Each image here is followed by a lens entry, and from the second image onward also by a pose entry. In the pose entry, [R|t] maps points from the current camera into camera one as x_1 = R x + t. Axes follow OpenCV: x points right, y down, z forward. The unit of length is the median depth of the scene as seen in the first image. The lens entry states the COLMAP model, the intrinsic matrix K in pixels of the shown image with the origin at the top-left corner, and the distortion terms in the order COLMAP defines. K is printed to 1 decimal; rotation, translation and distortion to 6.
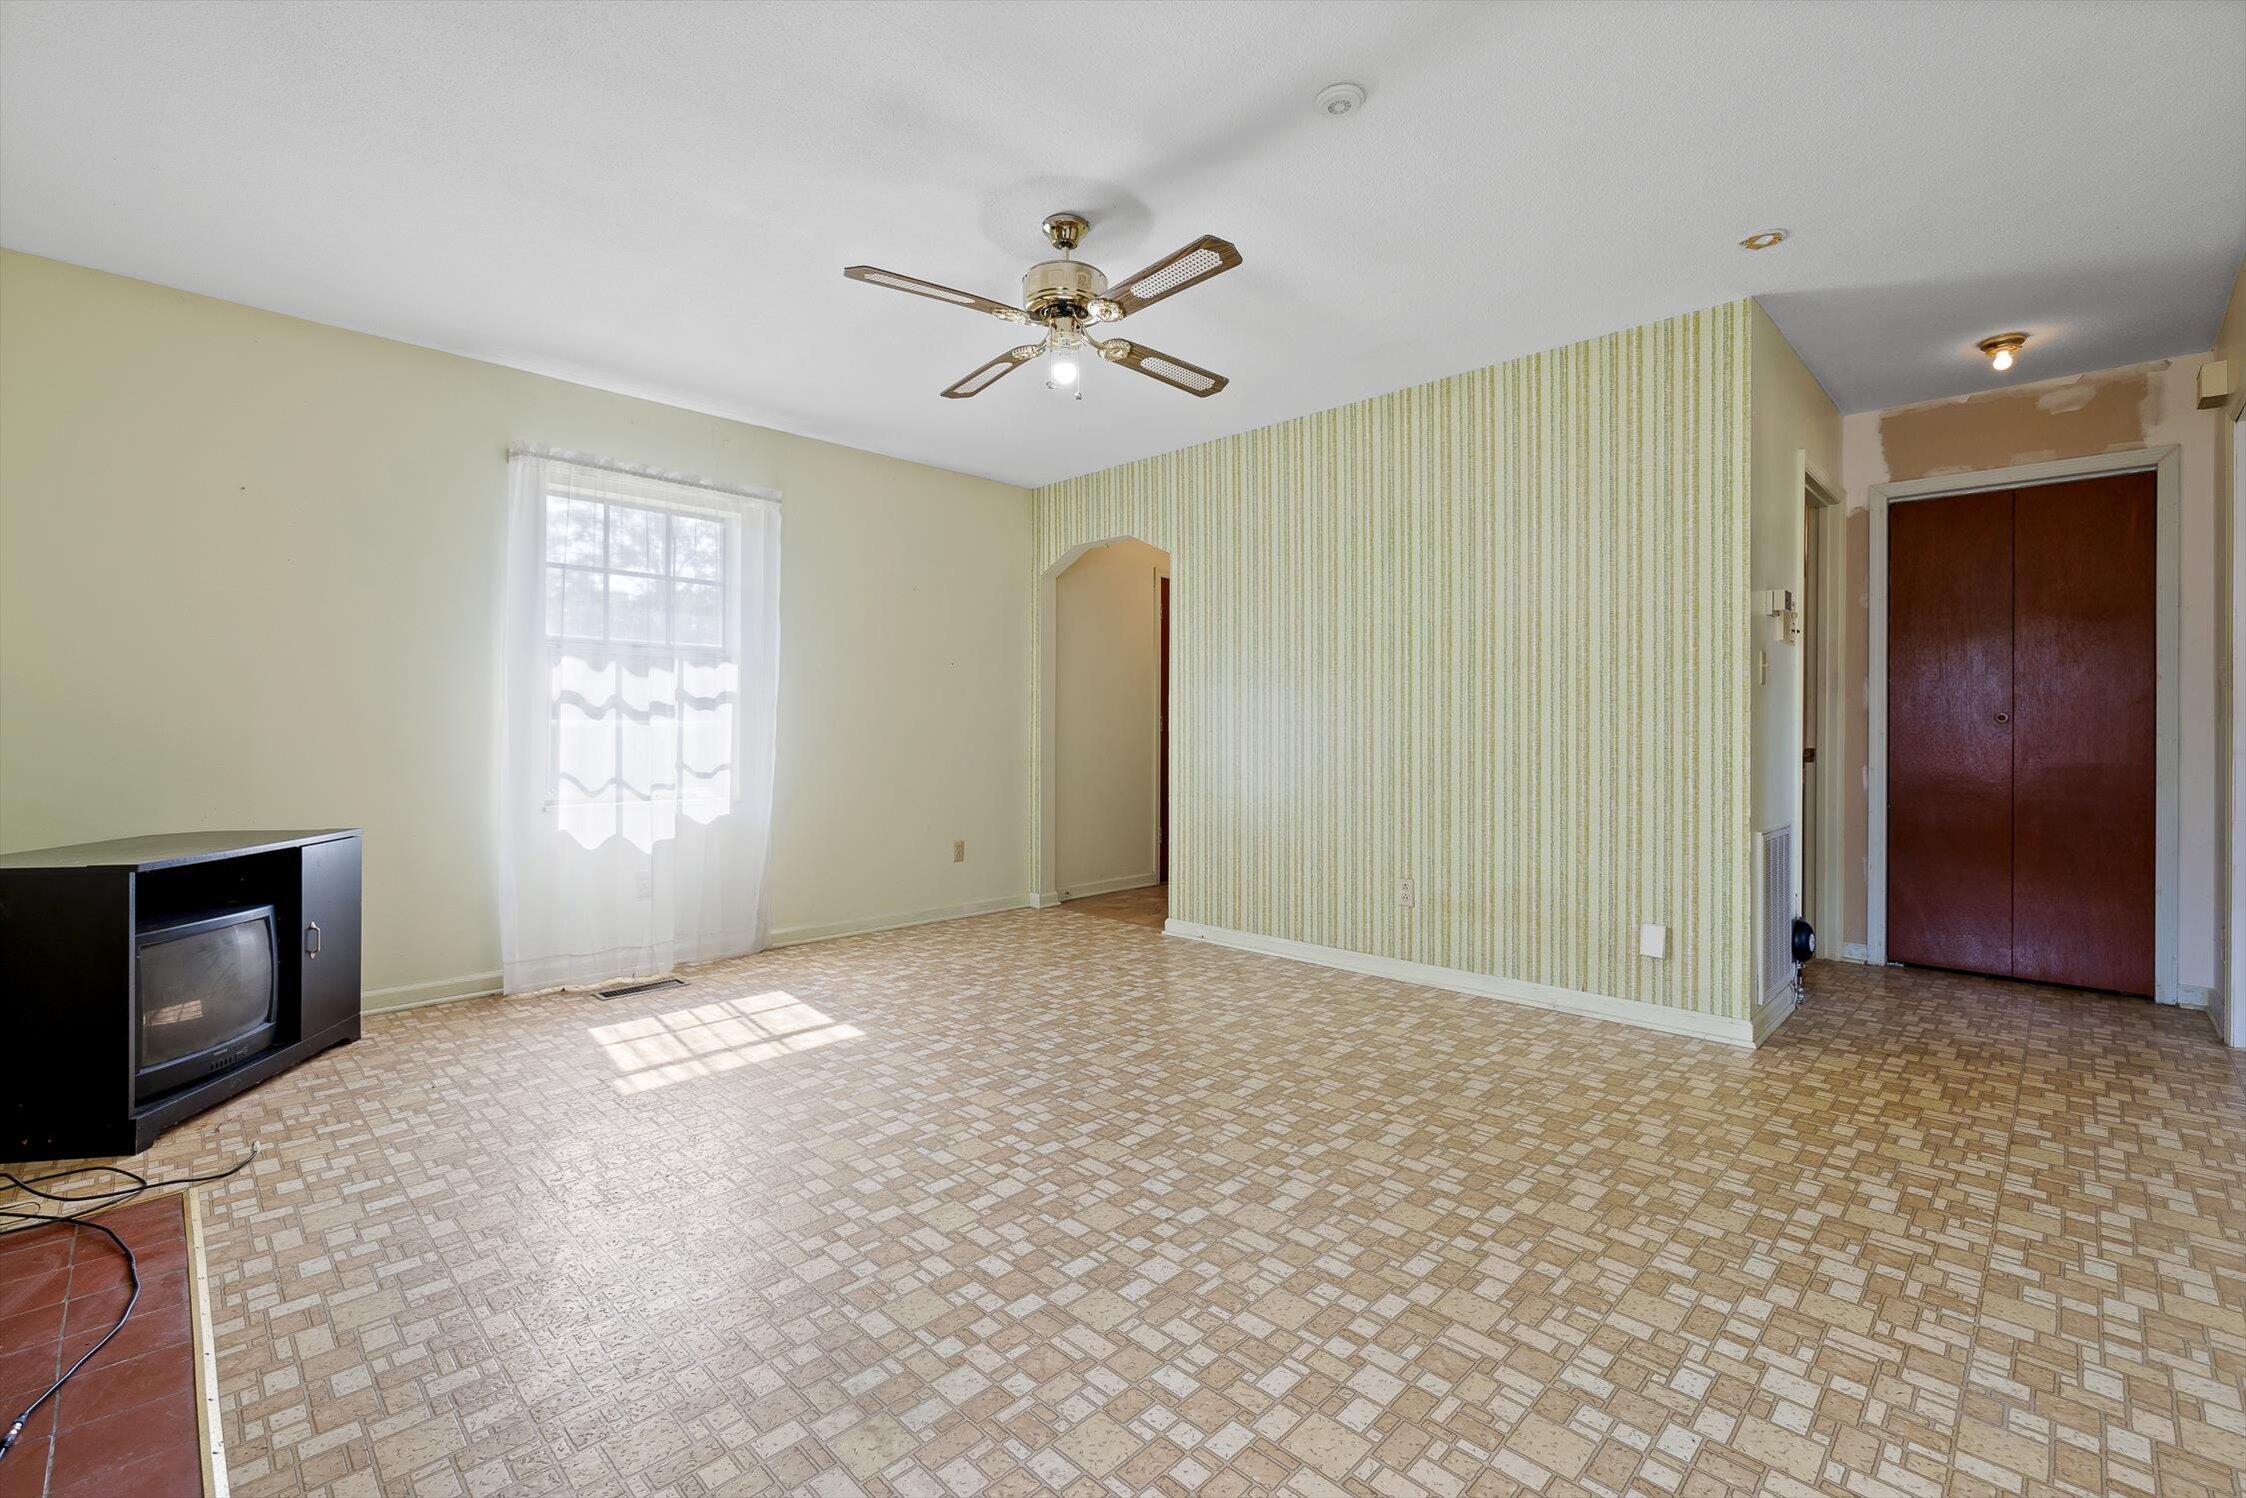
lens RADIAL K [[951.1, 0, 1122.8], [0, 951.1, 738.2], [0, 0, 1]] dist [-0.002591, -0.000751]
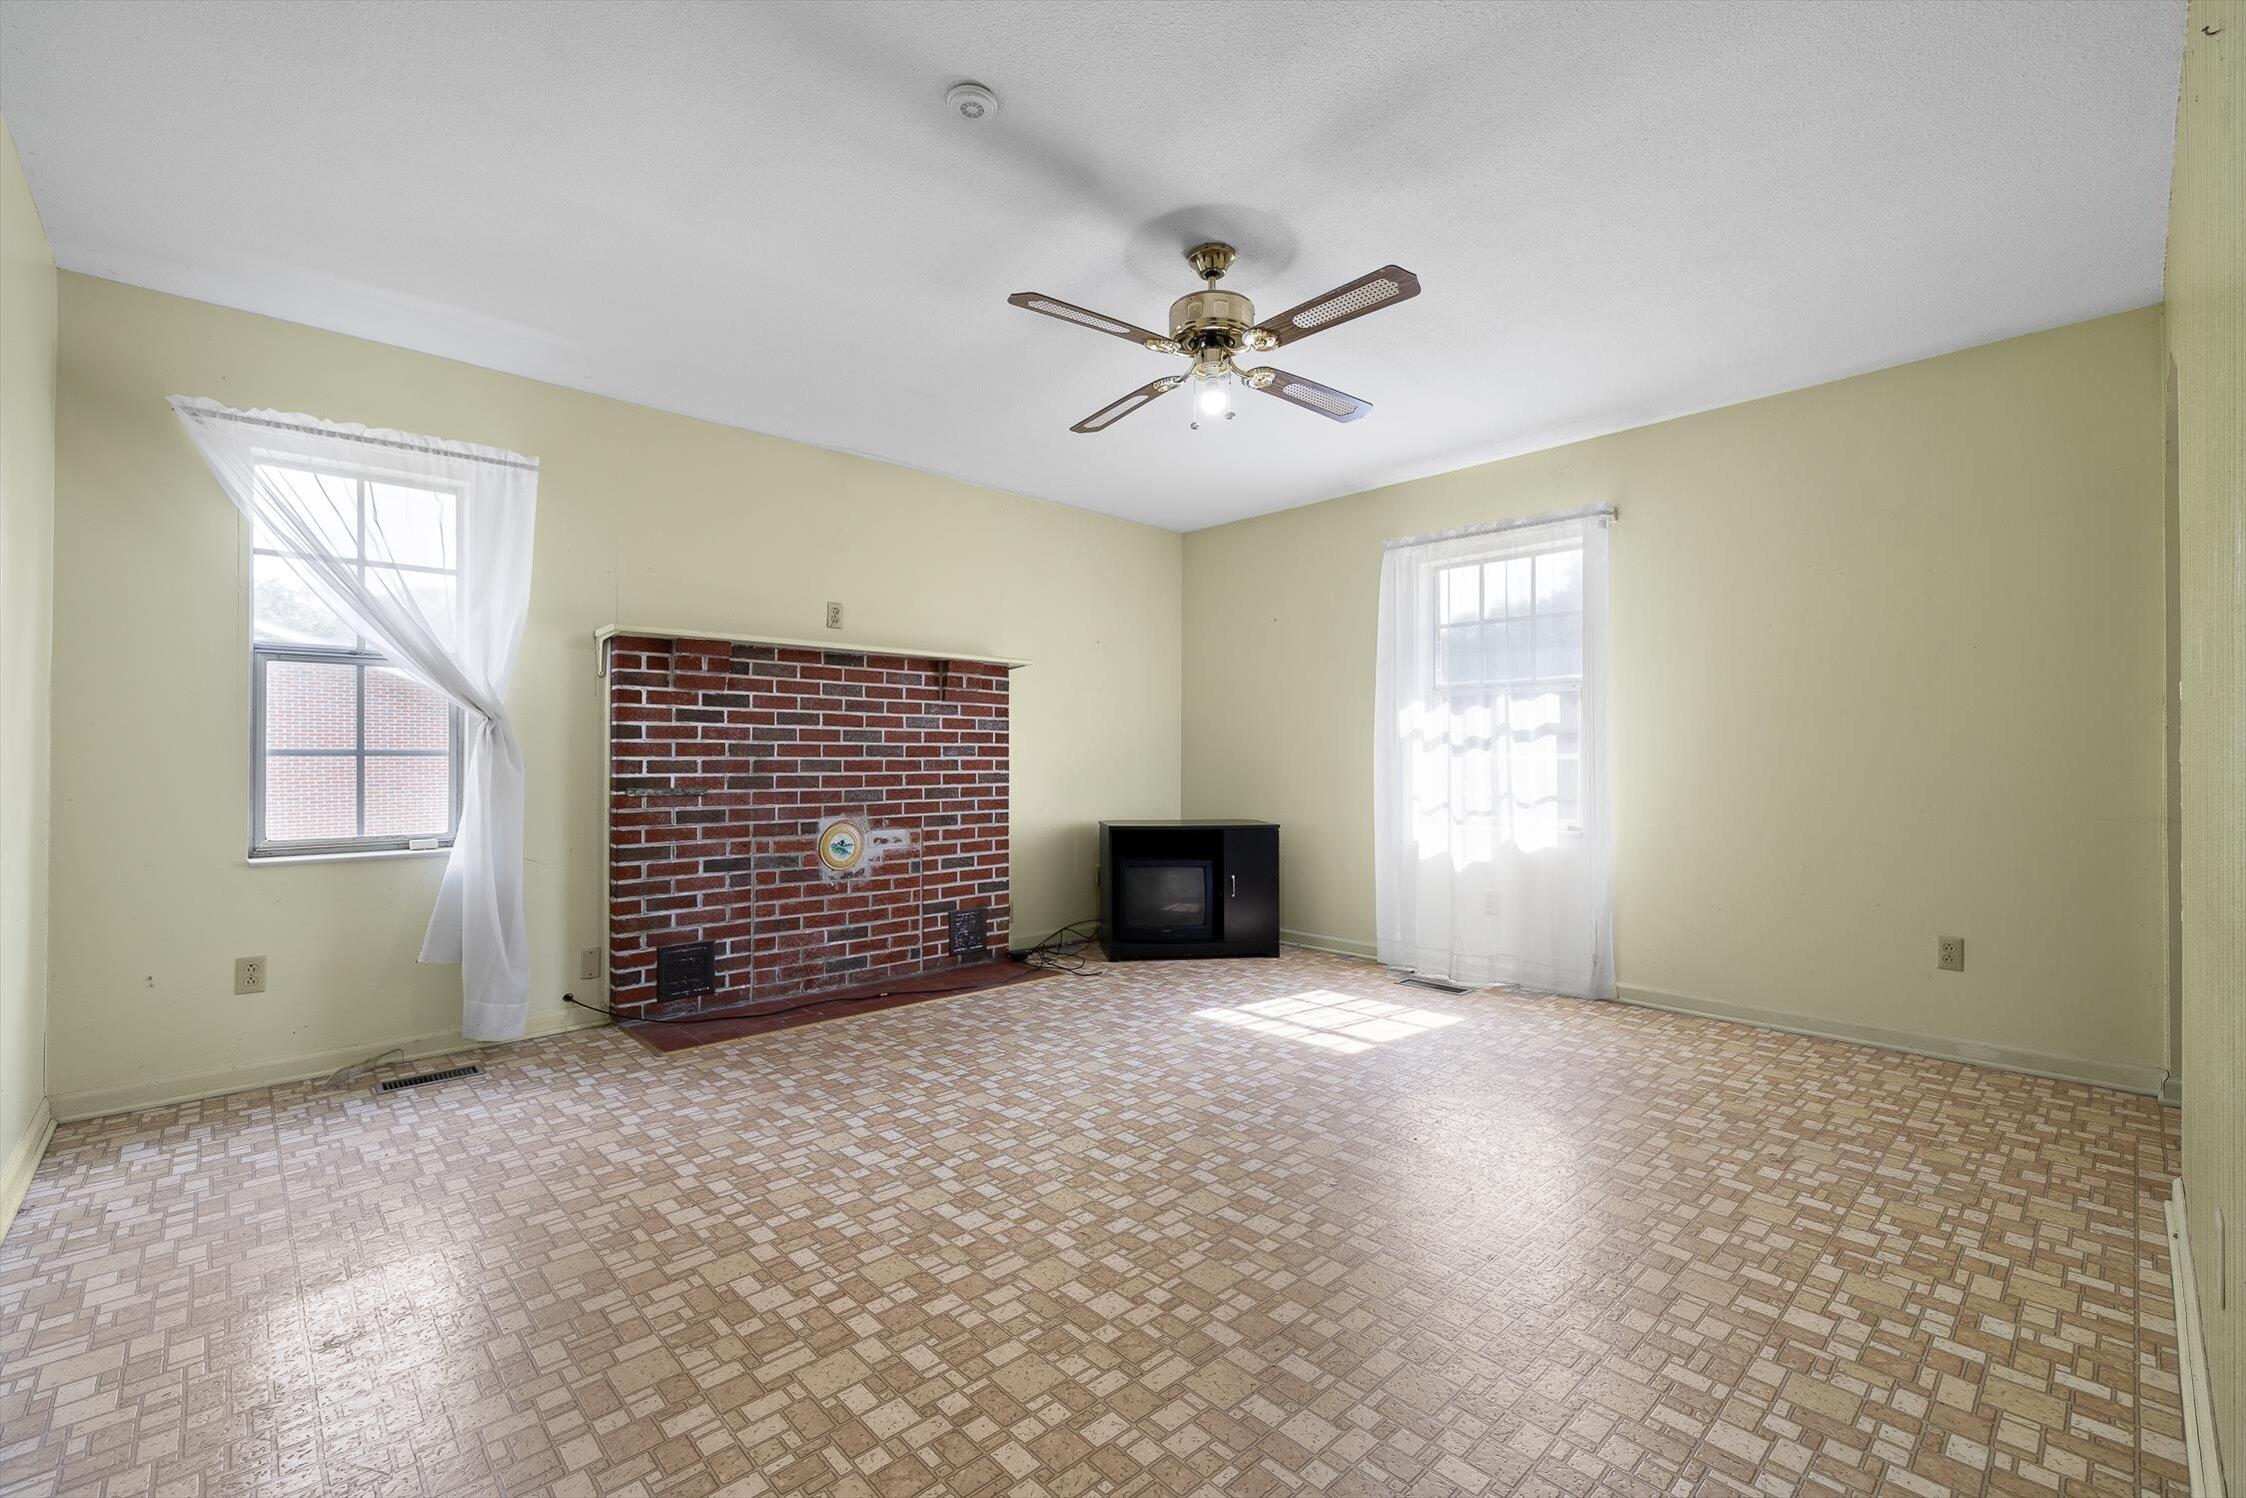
lens RADIAL K [[955.3, 0, 1123.0], [0, 955.3, 749.0], [0, 0, 1]] dist [0.008185, -0.000355]
pose [[-0.031743, -0.017462, -0.999344, 0.831734], [-0.006118, 0.999832, -0.017276, -0.002384], [0.999477, 0.005565, -0.031844, 0.829122]]
